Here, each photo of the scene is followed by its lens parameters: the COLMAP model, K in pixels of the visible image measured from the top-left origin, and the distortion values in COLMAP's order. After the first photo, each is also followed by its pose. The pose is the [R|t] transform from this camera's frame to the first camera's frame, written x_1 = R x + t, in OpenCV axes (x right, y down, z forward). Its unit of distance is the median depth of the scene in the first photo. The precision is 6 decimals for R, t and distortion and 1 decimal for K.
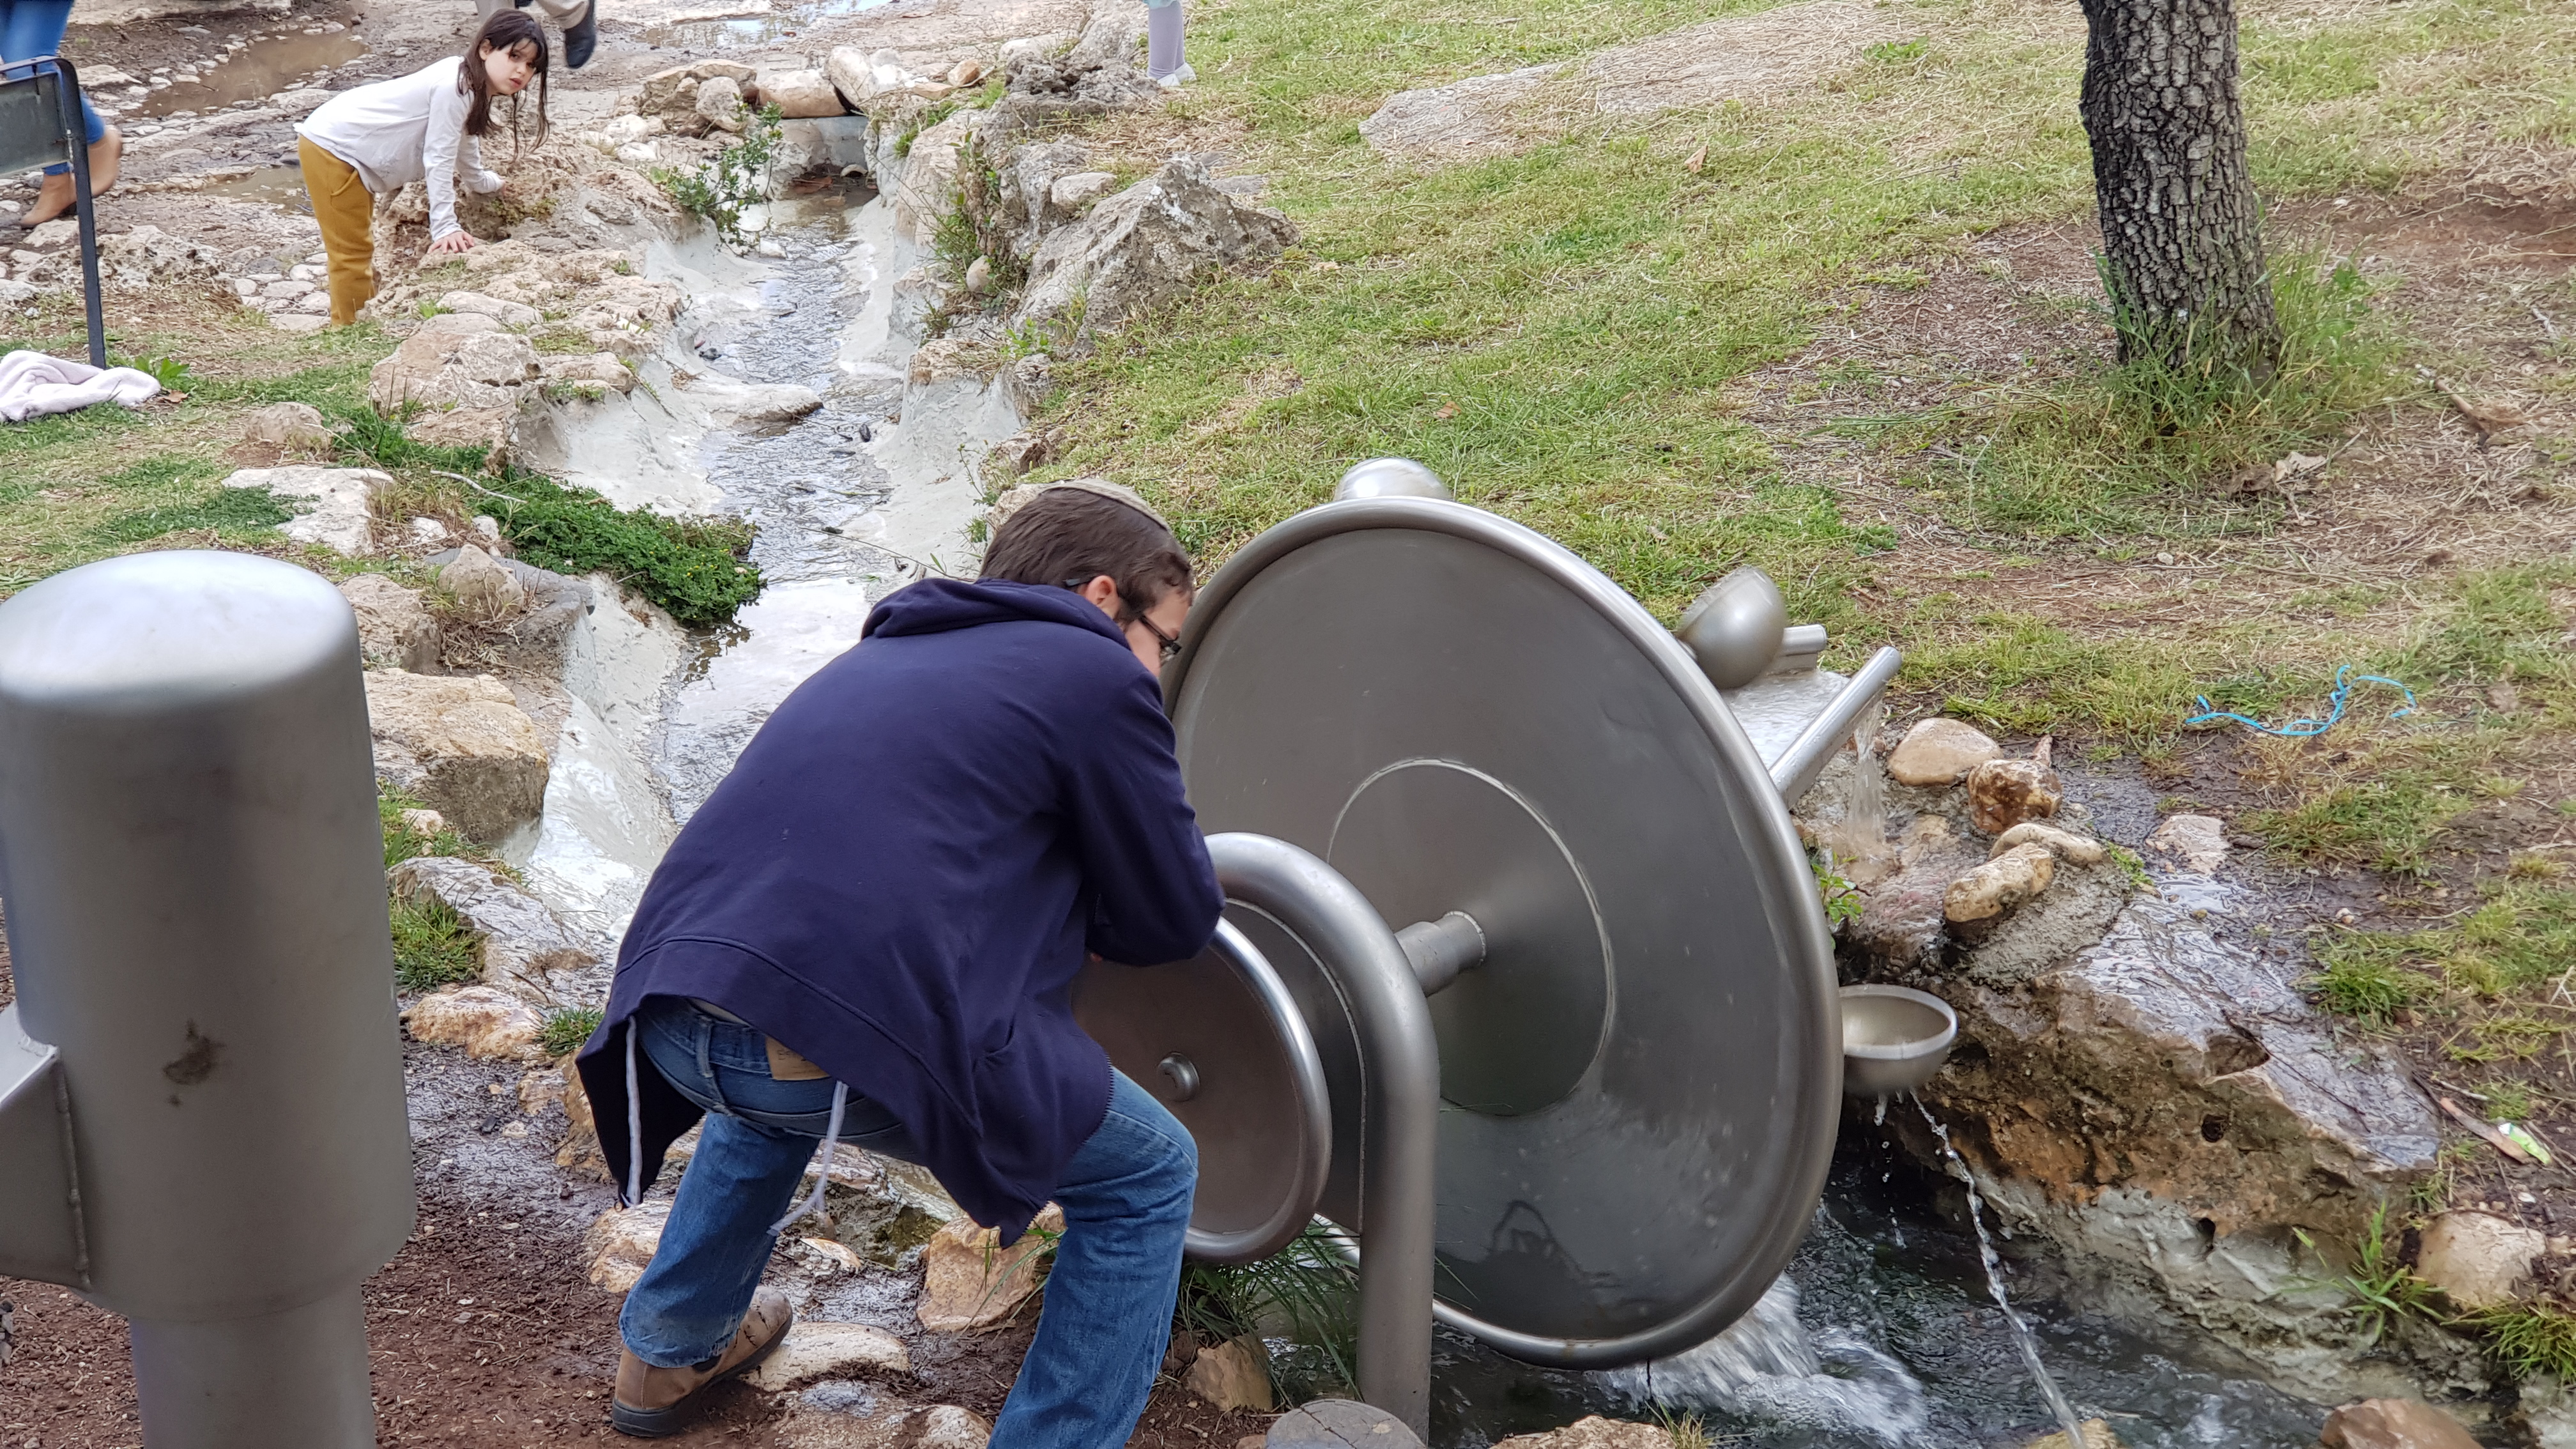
lens RADIAL K [[3825.6, 0, 1296.1], [0, 3825.6, 751.4], [0, 0, 1]] dist [0.269556, -1.262015]
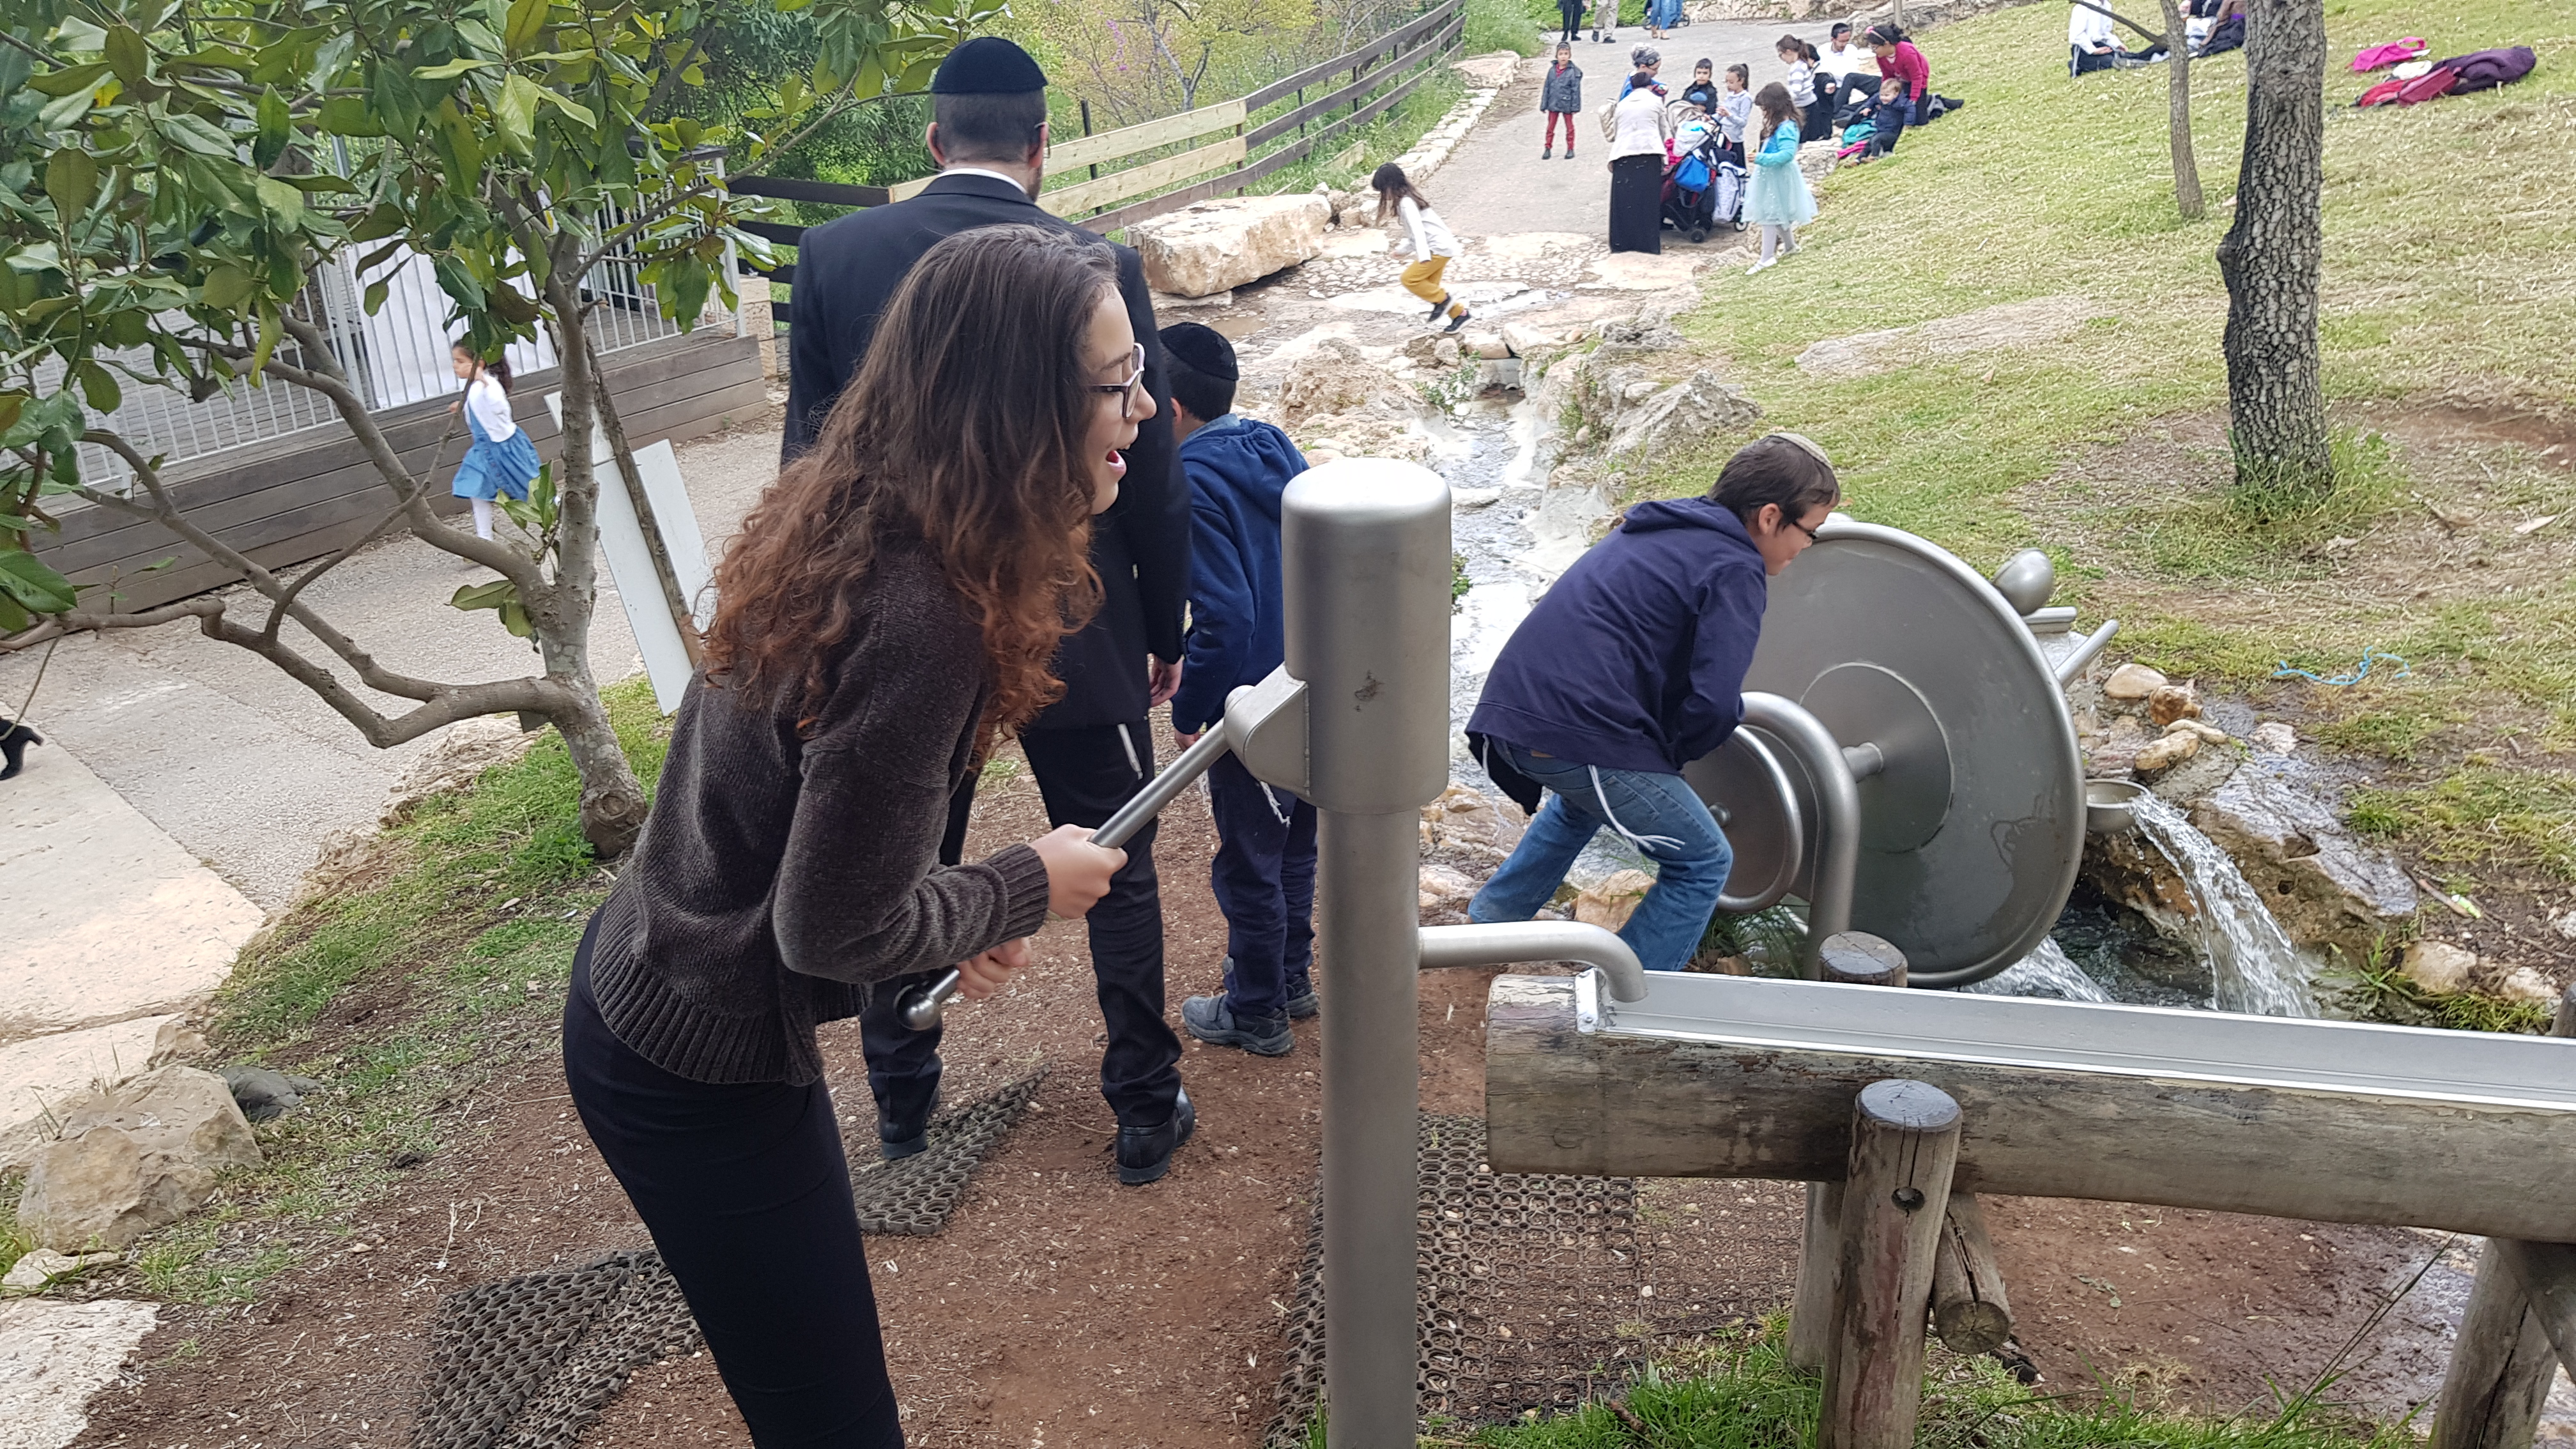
lens RADIAL K [[1984.3, 0, 1282.0], [0, 1984.3, 760.6], [0, 0, 1]] dist [0.077128, -0.133447]
pose [[0.977545, 0.058663, -0.202395, -0.024267], [-0.053063, 0.998046, 0.032990, 0.019046], [0.203935, -0.021509, 0.978748, -0.018612]]
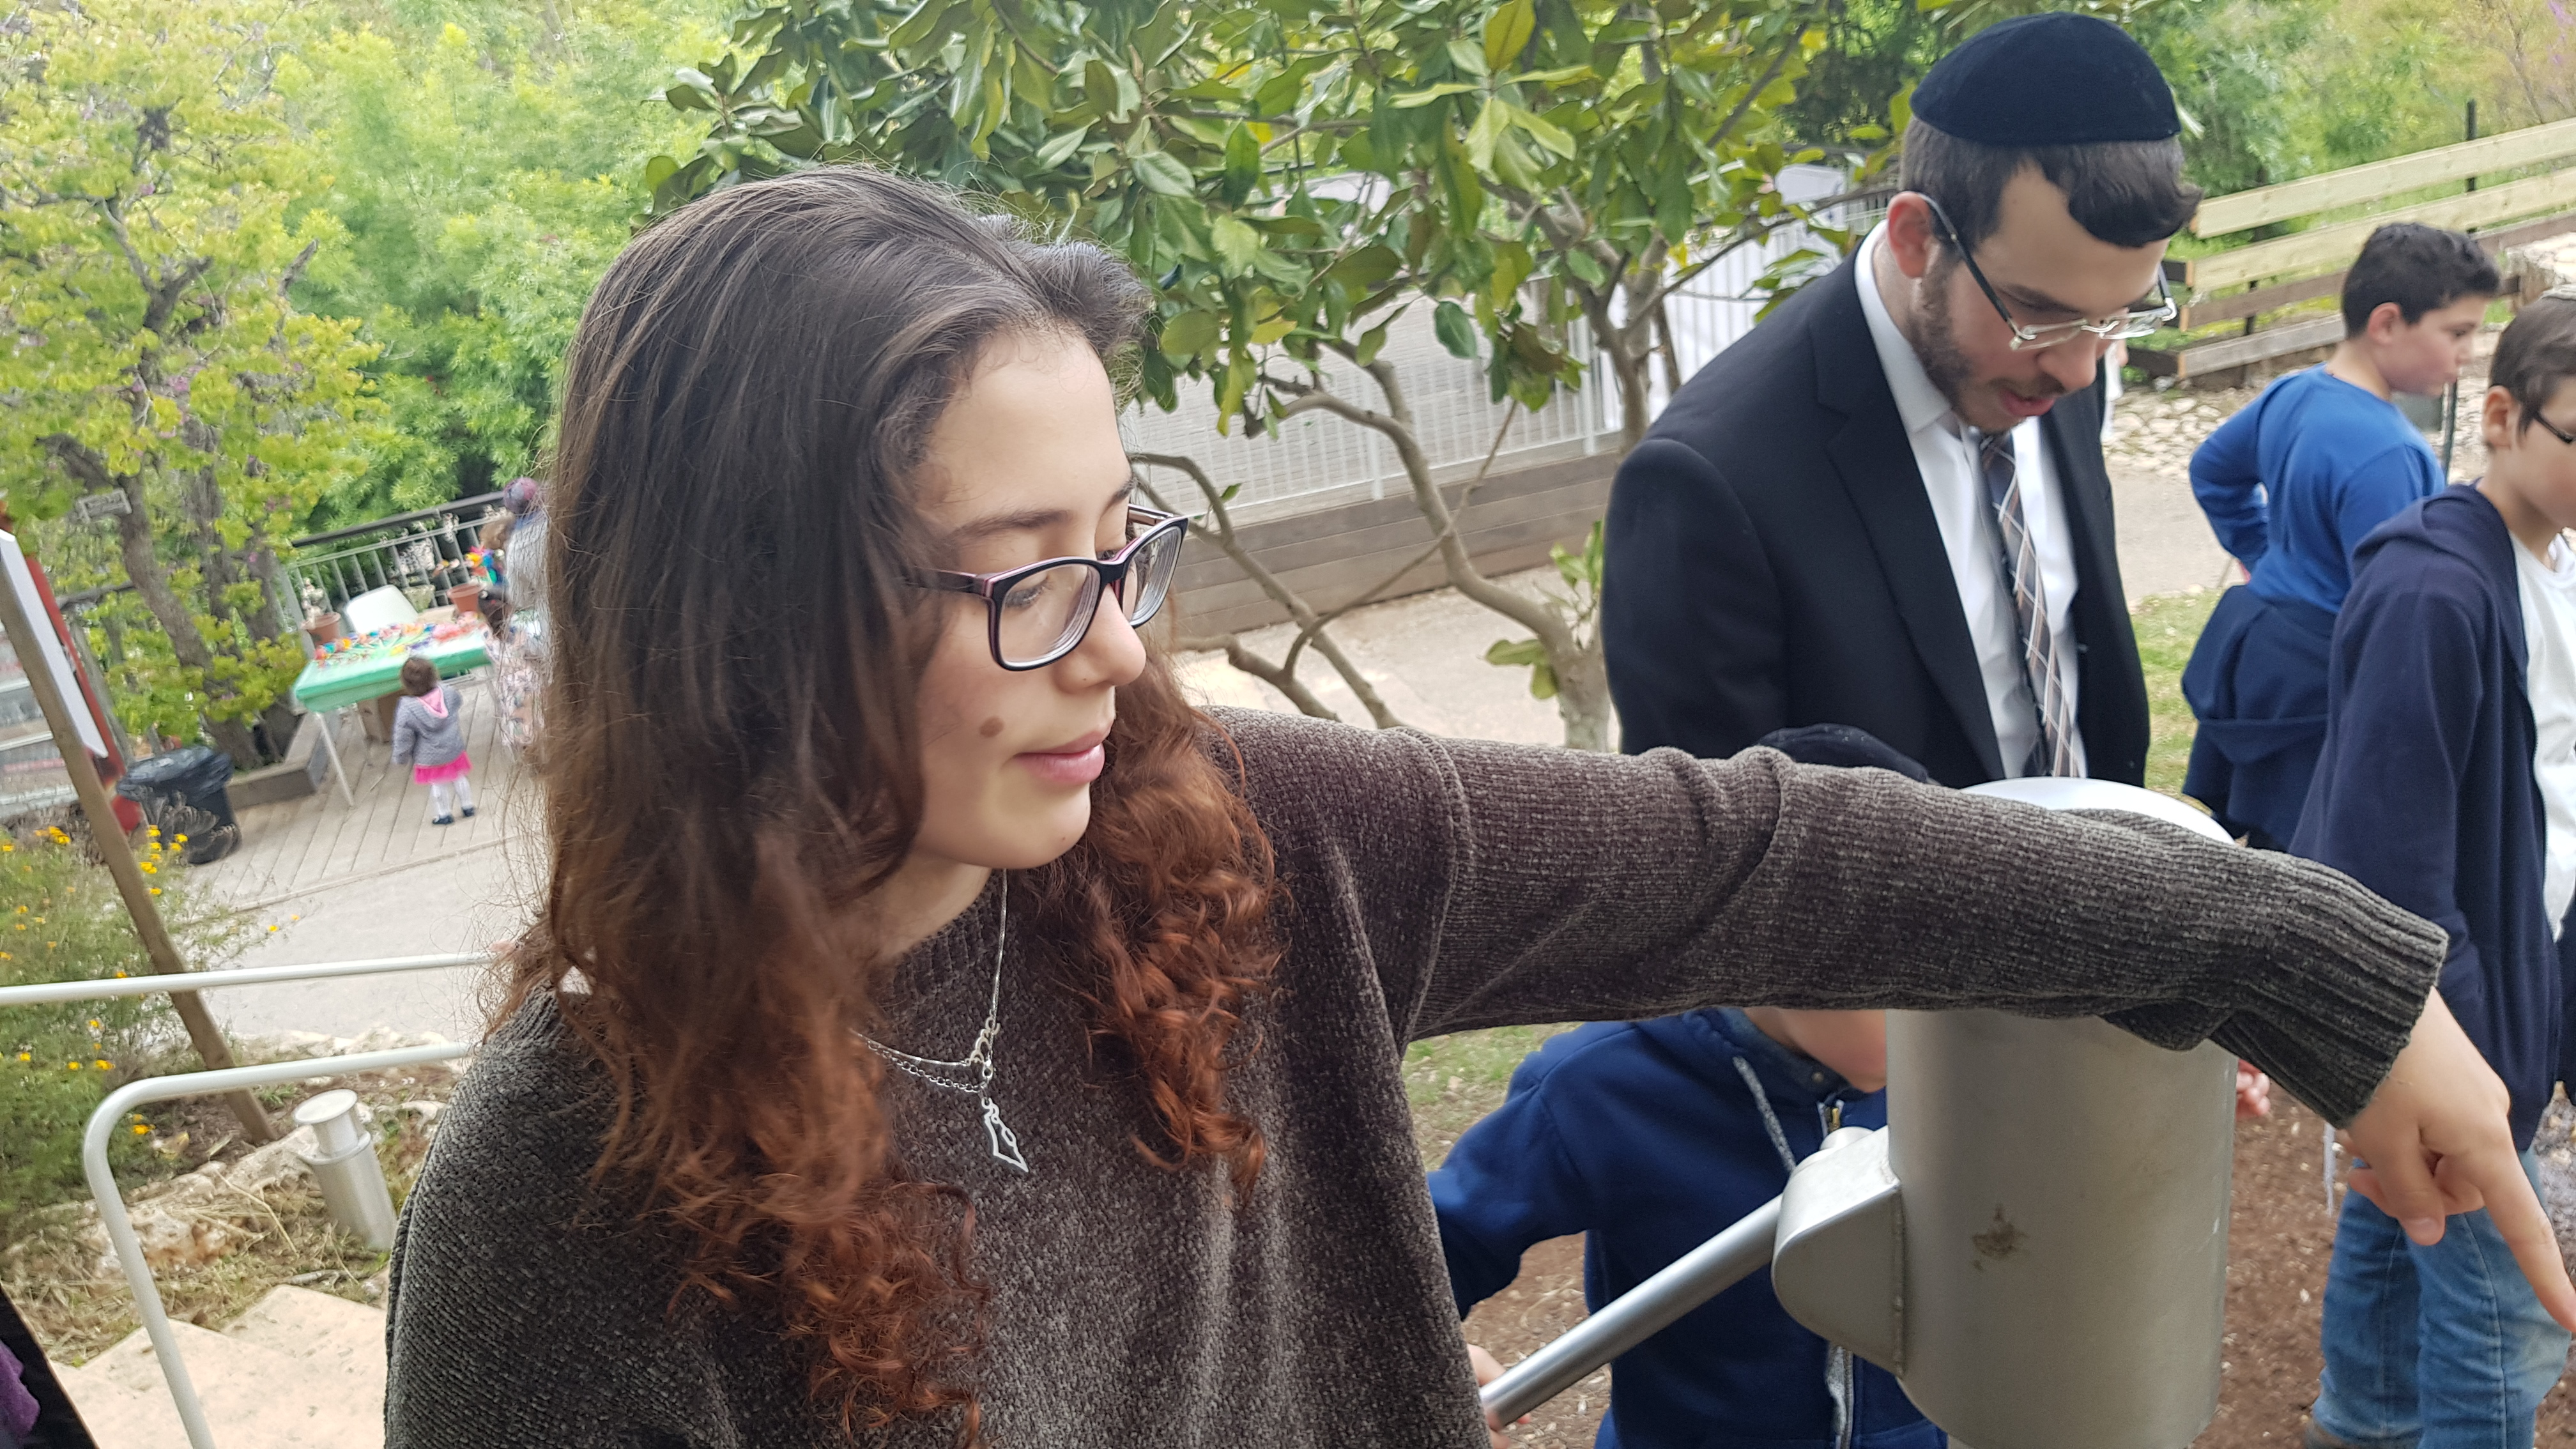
lens RADIAL K [[2026.7, 0, 1282.2], [0, 2026.7, 707.9], [0, 0, 1]] dist [0.079805, -0.139007]
pose [[0.667595, 0.179772, -0.722495, -0.008012], [-0.184911, 0.980041, 0.072995, -0.018034], [0.721197, 0.084866, 0.687512, 0.100906]]
